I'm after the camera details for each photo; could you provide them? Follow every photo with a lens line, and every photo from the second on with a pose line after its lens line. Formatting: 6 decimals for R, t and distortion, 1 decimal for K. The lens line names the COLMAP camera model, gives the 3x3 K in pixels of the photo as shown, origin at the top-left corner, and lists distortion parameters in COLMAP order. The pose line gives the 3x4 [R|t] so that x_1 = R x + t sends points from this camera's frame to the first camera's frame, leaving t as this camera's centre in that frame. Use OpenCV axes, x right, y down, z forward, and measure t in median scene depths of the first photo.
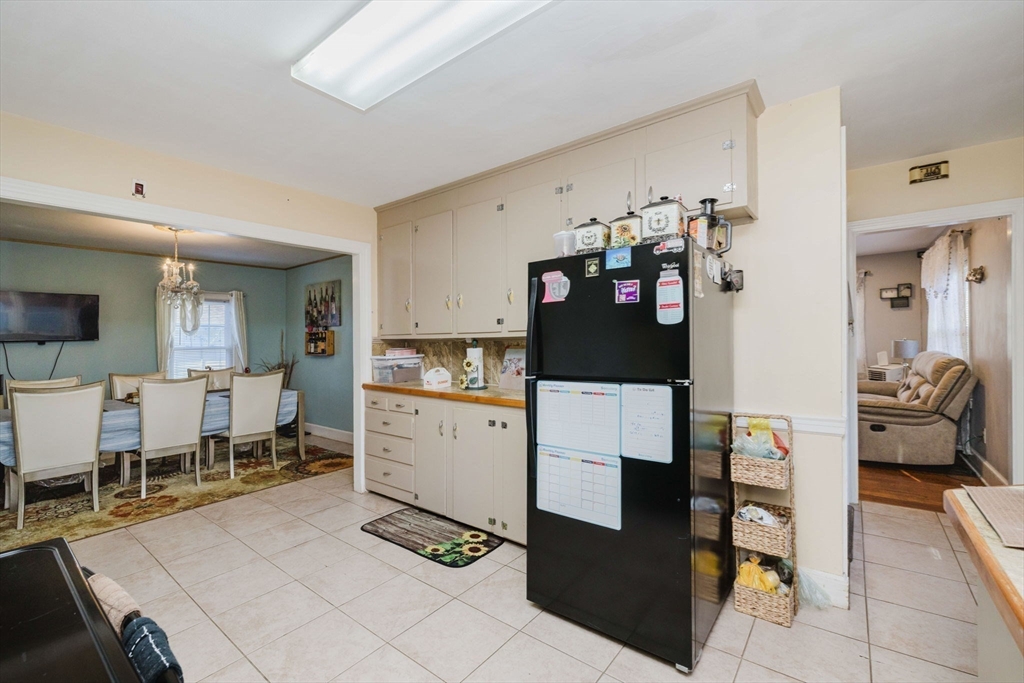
lens RADIAL K [[432.8, 0, 511.0], [0, 432.8, 329.4], [0, 0, 1]] dist [0.004721, -0.000437]
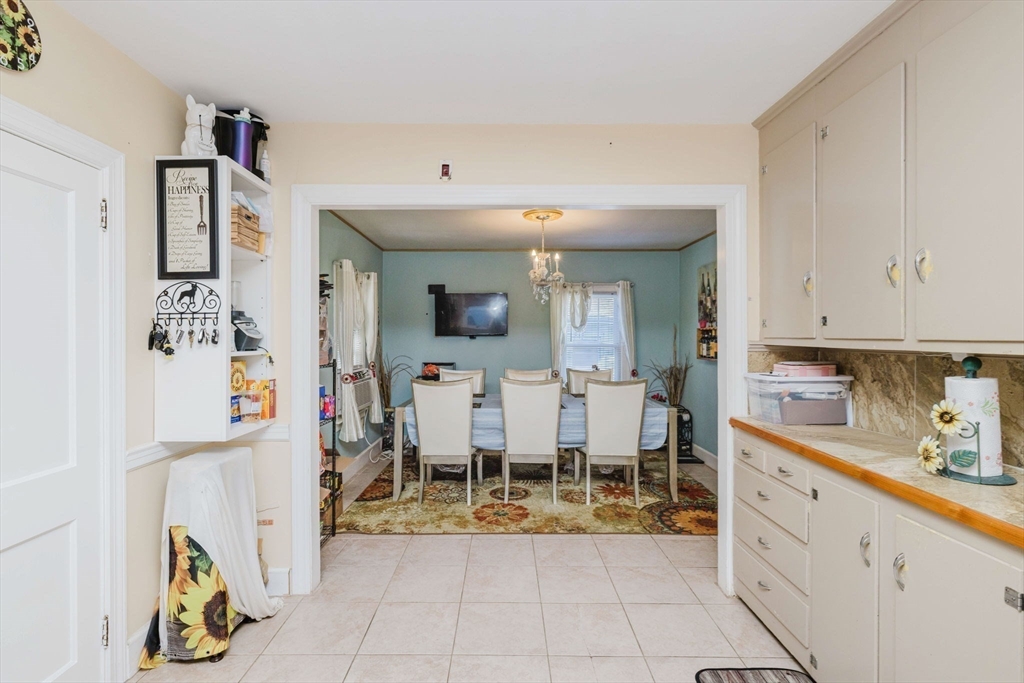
lens RADIAL K [[497.9, 0, 502.2], [0, 497.9, 327.9], [0, 0, 1]] dist [-0.001045, -0.001600]
pose [[0.613265, 0.006789, -0.789848, 0.014229], [0.002683, 0.999939, 0.010678, -0.009849], [0.789872, -0.008668, 0.613210, 0.356052]]
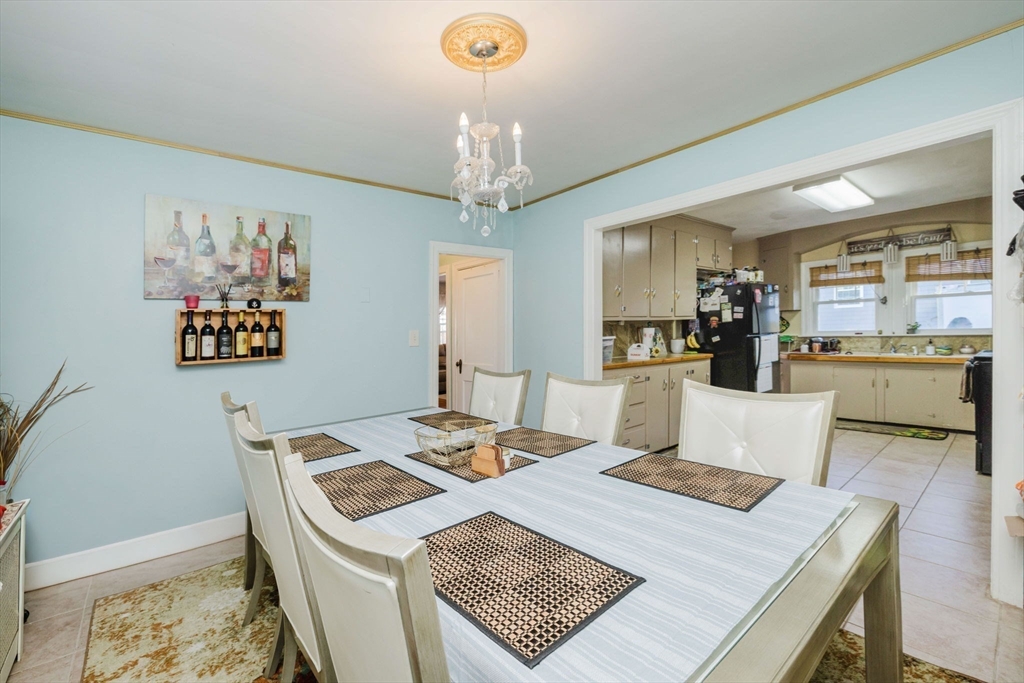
lens RADIAL K [[432.8, 0, 505.8], [0, 432.8, 349.2], [0, 0, 1]] dist [0.004721, -0.000437]
pose [[0.210866, -0.027190, 0.977137, -1.504132], [0.011590, 0.999612, 0.025314, 0.068757], [-0.977446, 0.005987, 0.211099, 1.124883]]
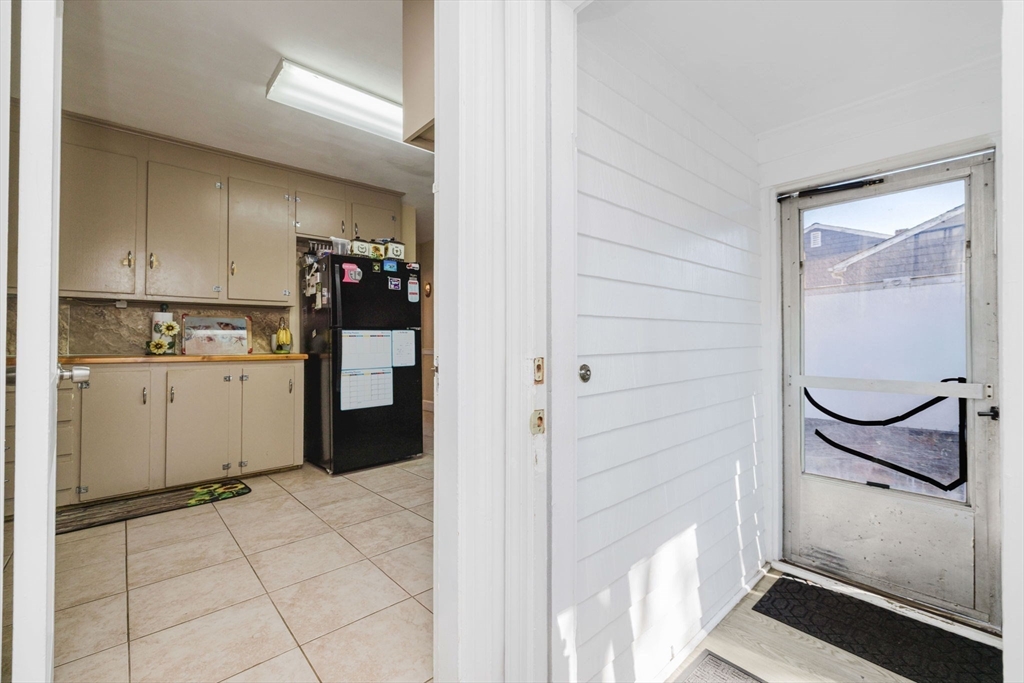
lens RADIAL K [[432.8, 0, 507.7], [0, 432.8, 339.7], [0, 0, 1]] dist [0.004721, -0.000437]
pose [[0.174113, 0.029197, 0.984293, -0.867997], [-0.008042, 0.999569, -0.028227, 0.120850], [-0.984693, -0.003001, 0.174273, 0.079136]]
